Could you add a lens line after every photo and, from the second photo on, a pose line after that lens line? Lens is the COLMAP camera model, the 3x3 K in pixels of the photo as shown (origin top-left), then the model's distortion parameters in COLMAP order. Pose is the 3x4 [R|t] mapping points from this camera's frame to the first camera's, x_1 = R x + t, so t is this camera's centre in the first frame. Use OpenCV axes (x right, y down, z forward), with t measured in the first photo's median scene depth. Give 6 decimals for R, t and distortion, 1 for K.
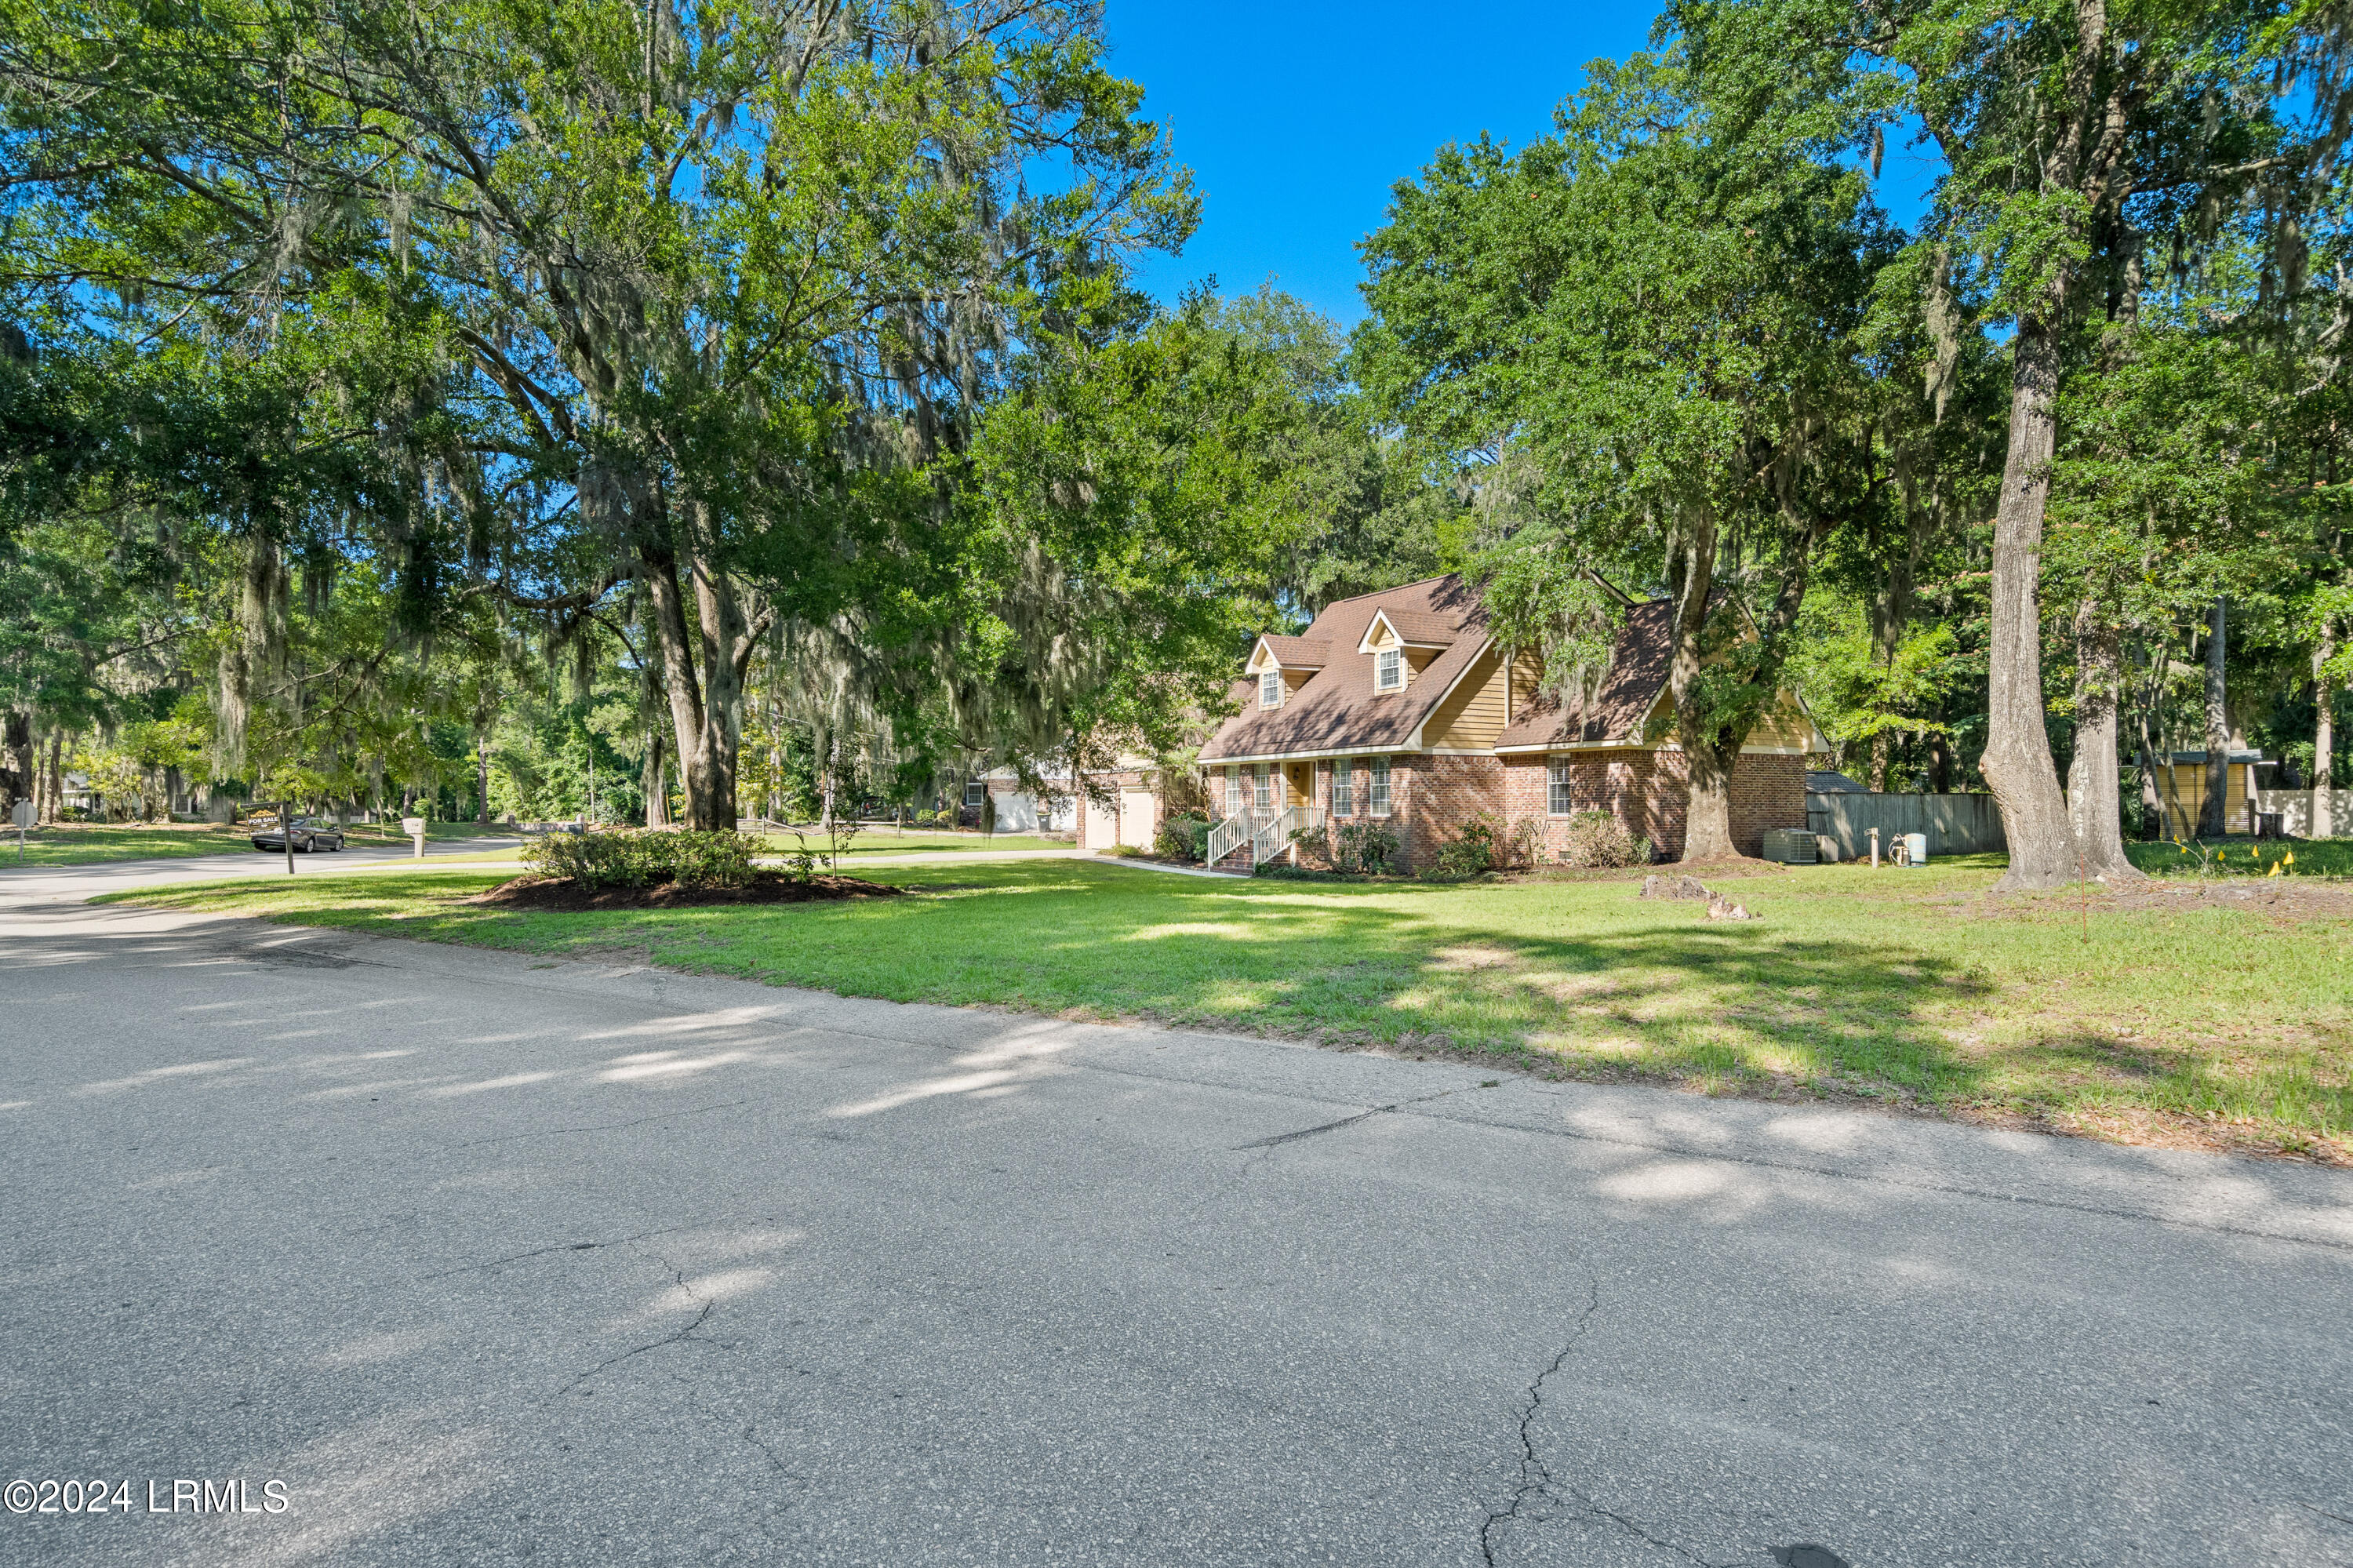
lens RADIAL K [[1269.8, 0, 1176.5], [0, 1269.8, 784.0], [0, 0, 1]] dist [0.005397, 0.000331]
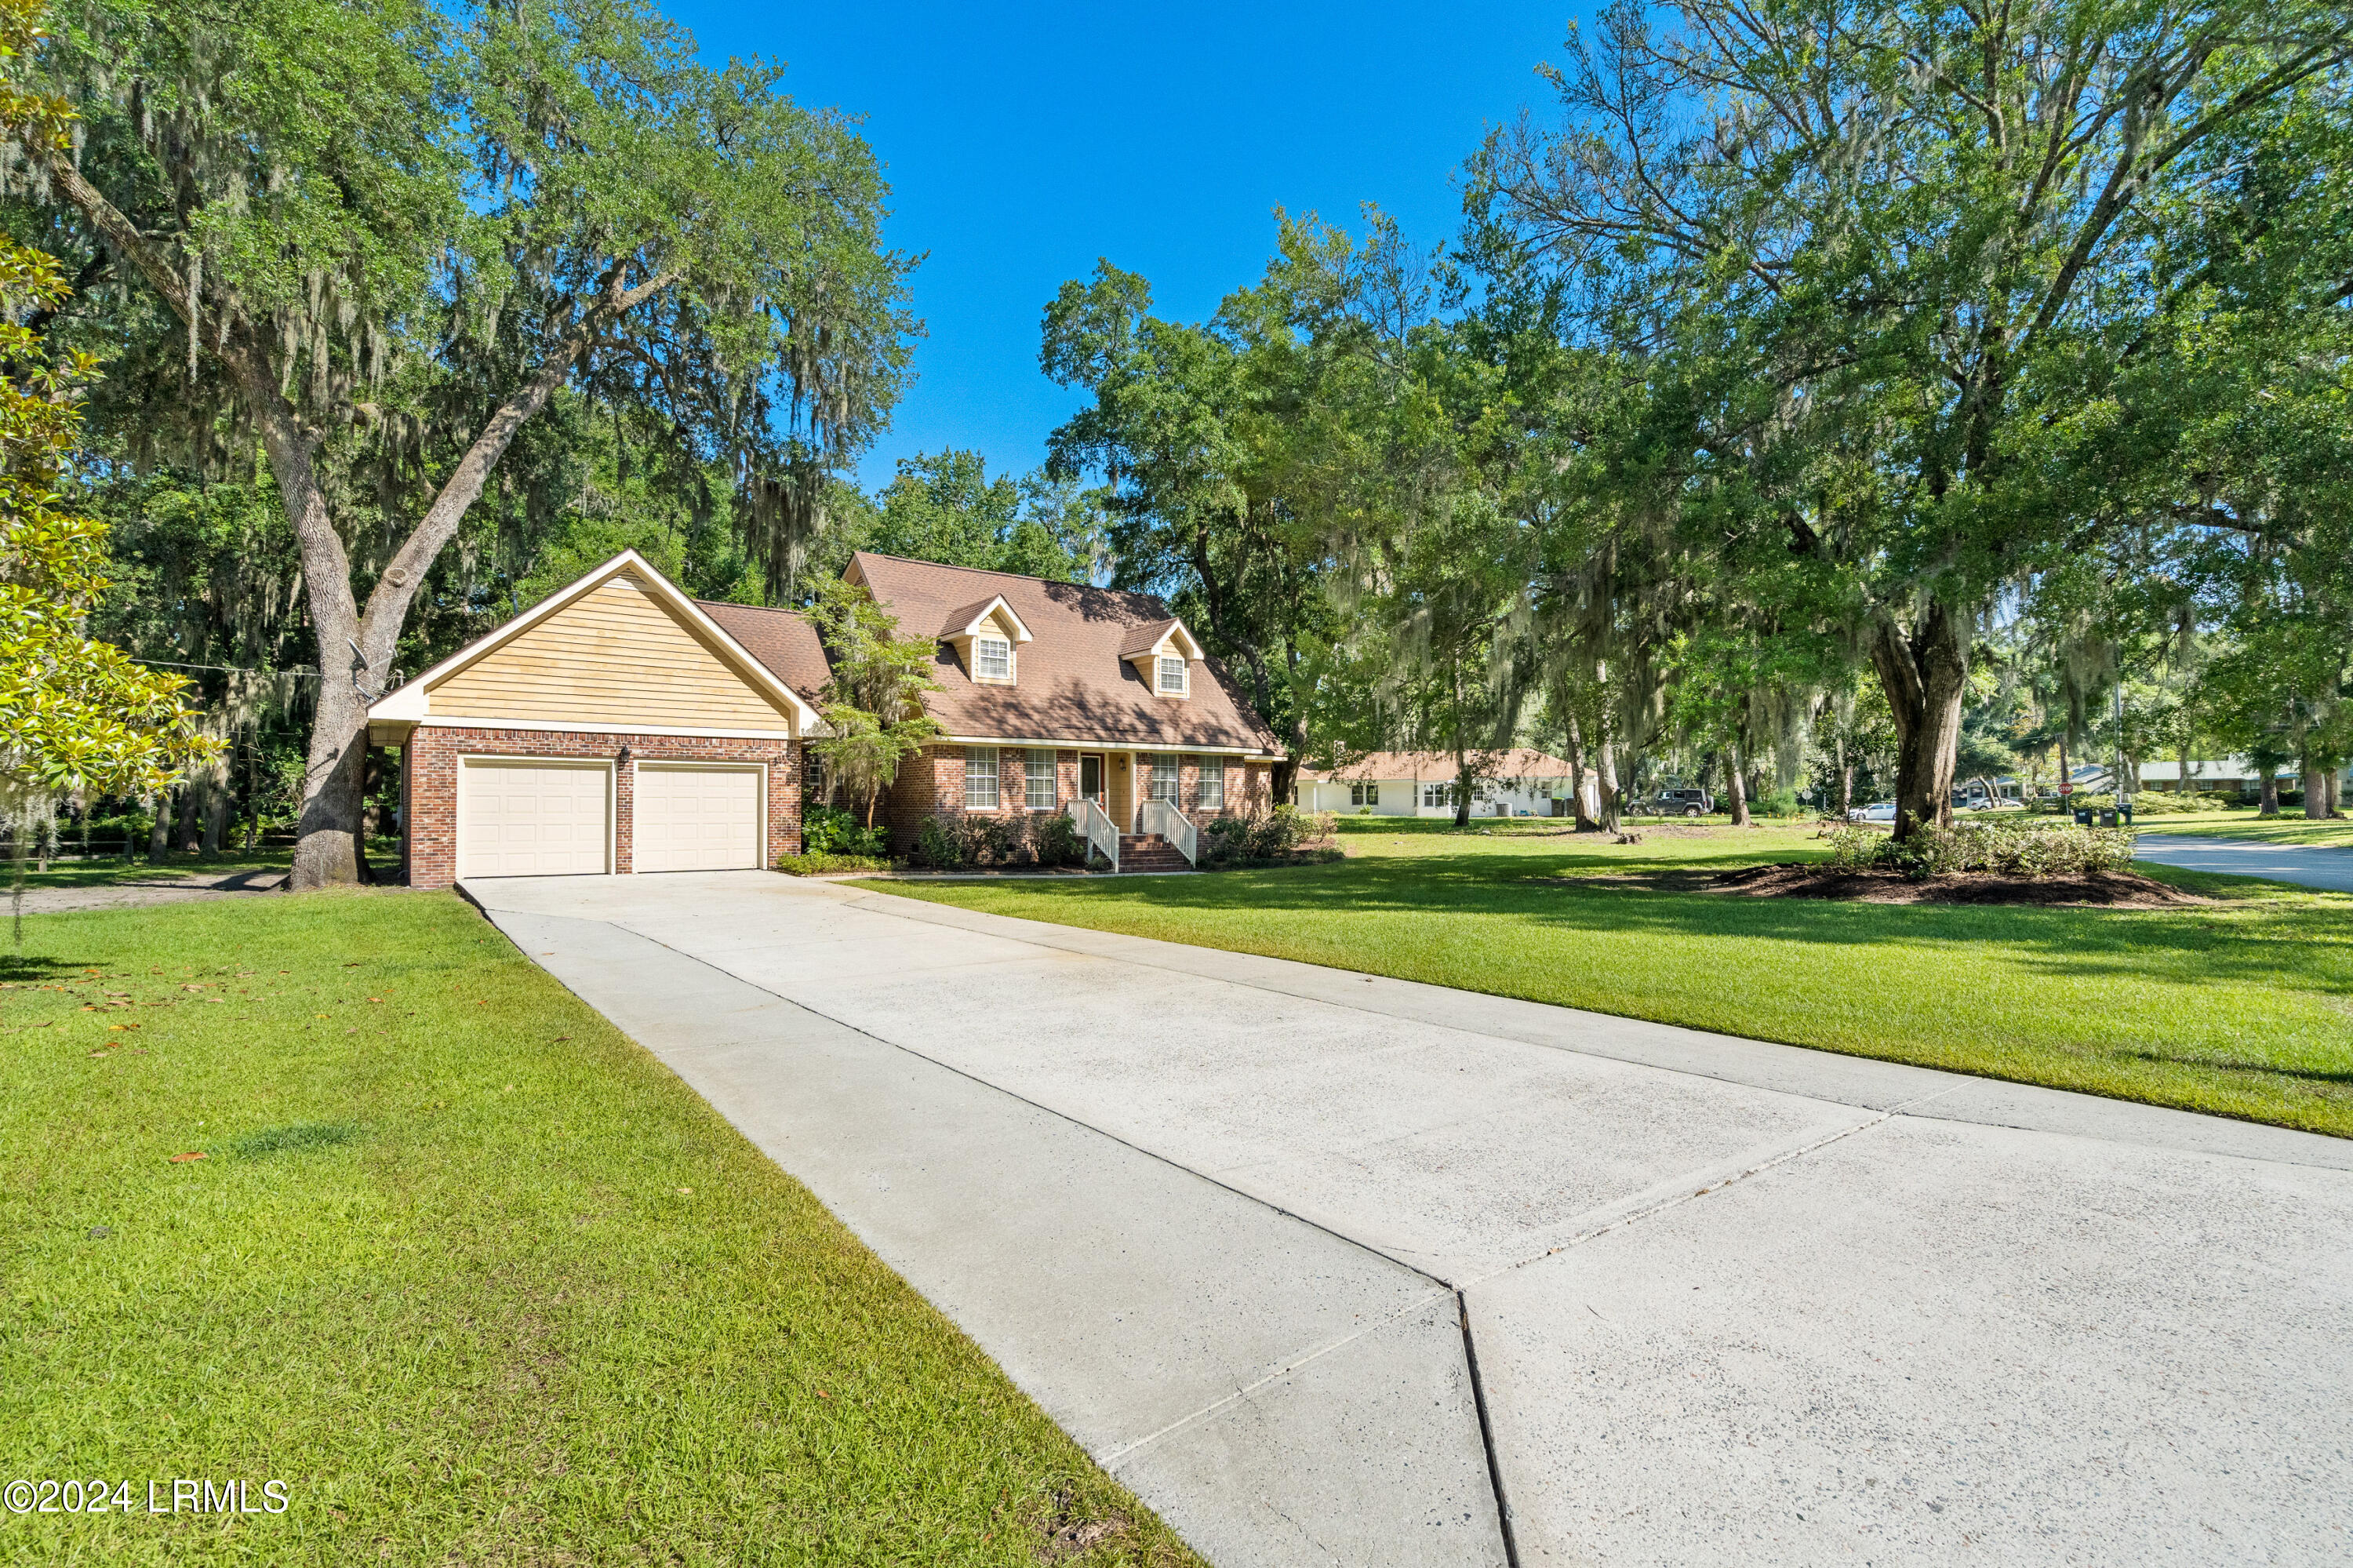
lens RADIAL K [[1067.4, 0, 1176.5], [0, 1067.4, 784.0], [0, 0, 1]] dist [-0.003038, 0.001857]
pose [[-0.130338, 0.020165, 0.991265, -0.710193], [-0.024568, 0.999420, -0.023561, 0.023802], [-0.991165, -0.027425, -0.129767, 1.077188]]
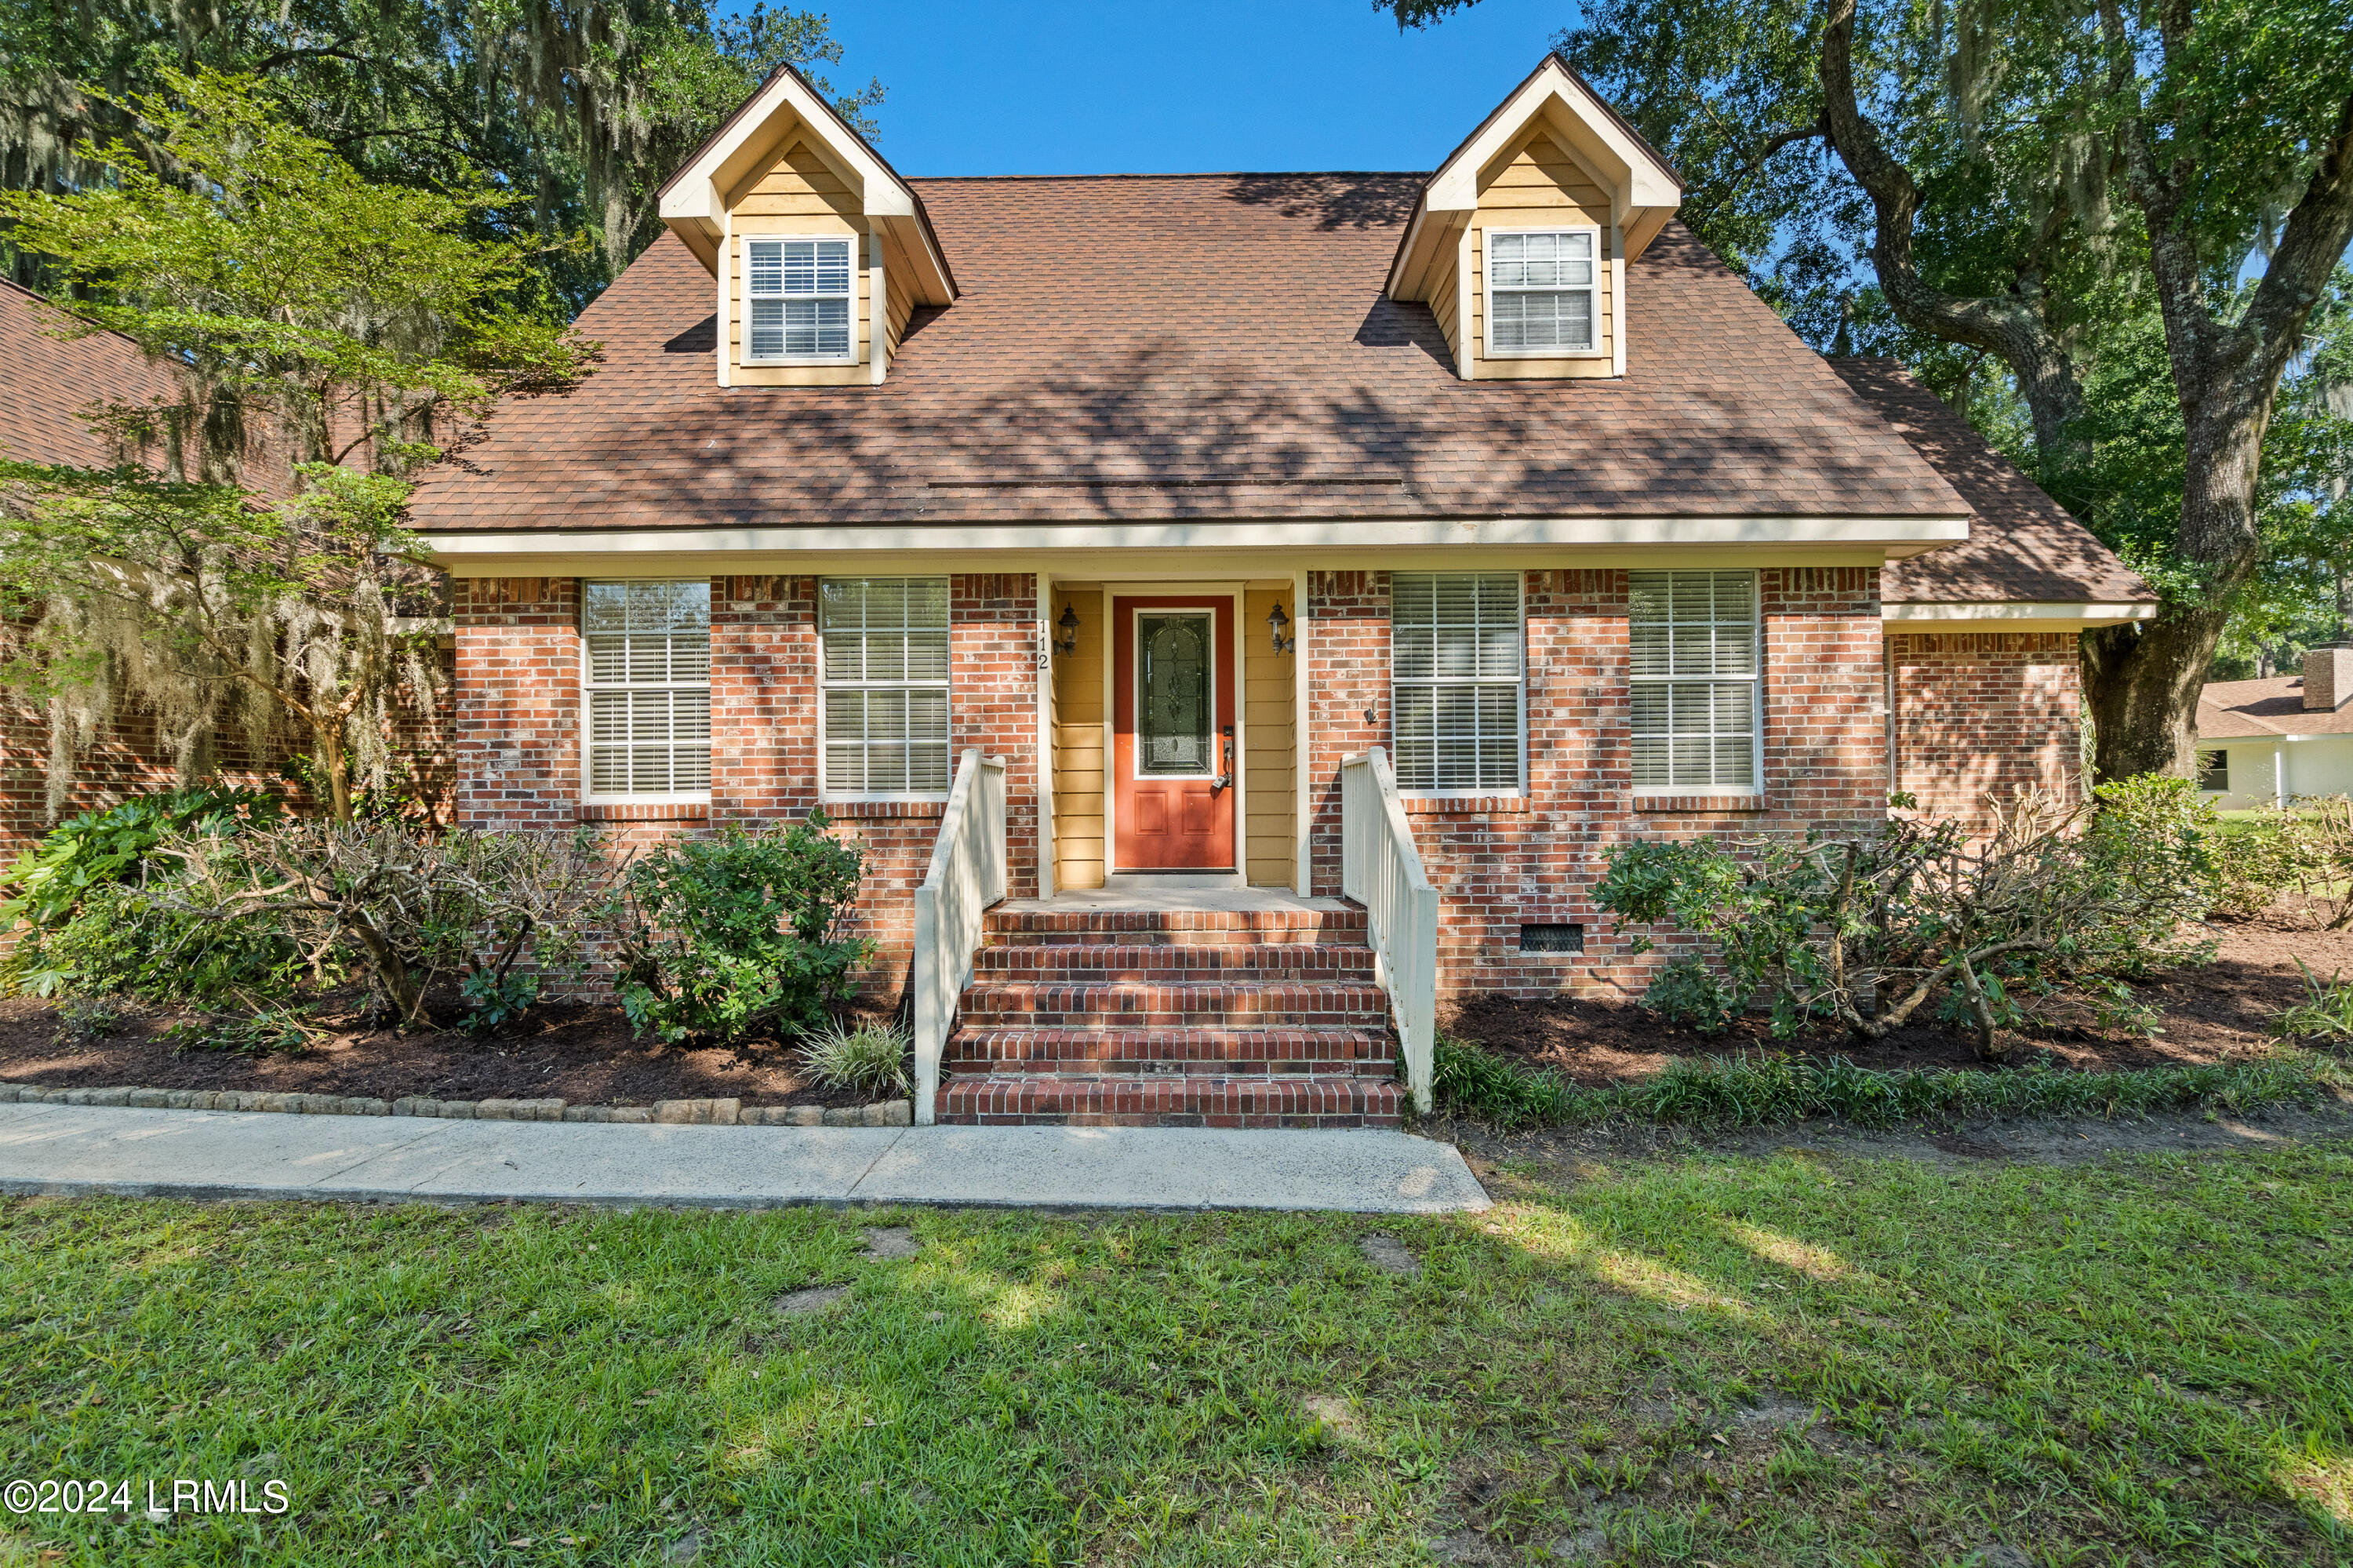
lens RADIAL K [[1102.8, 0, 1176.5], [0, 1102.8, 784.0], [0, 0, 1]] dist [-0.000727, 0.000410]
pose [[0.500276, 0.010202, 0.865806, -0.085029], [-0.011884, 0.999917, -0.004915, 0.023681], [-0.865784, -0.007831, 0.500356, 0.916664]]
